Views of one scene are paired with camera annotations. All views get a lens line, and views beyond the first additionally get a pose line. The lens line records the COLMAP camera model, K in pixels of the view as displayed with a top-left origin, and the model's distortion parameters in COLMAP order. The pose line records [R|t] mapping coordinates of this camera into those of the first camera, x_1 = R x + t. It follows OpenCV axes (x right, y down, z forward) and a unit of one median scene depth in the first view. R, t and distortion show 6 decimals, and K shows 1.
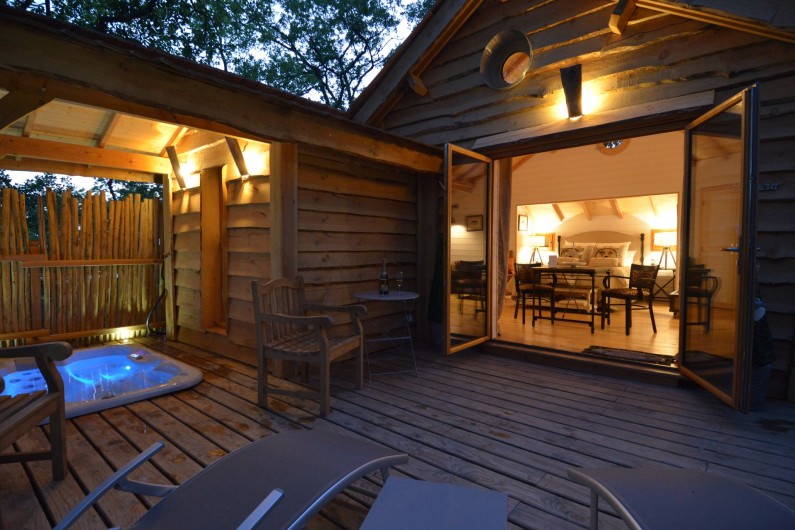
lens RADIAL K [[417.9, 0, 395.6], [0, 417.9, 264.0], [0, 0, 1]] dist [-0.003012, -0.000630]
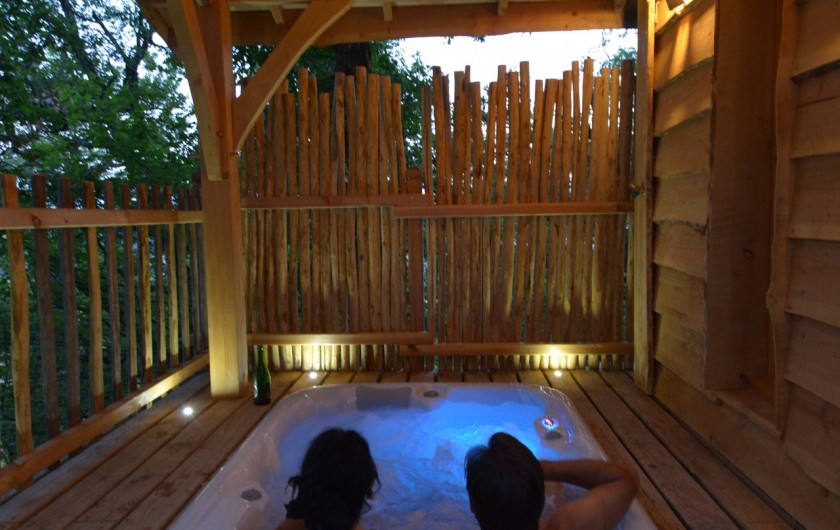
lens RADIAL K [[652.5, 0, 418.5], [0, 652.5, 268.3], [0, 0, 1]] dist [-0.002352, -0.006832]
pose [[0.618816, 0.055074, -0.783603, -0.172173], [-0.009684, 0.997998, 0.062495, 0.019089], [0.785477, -0.031084, 0.618110, 0.431509]]
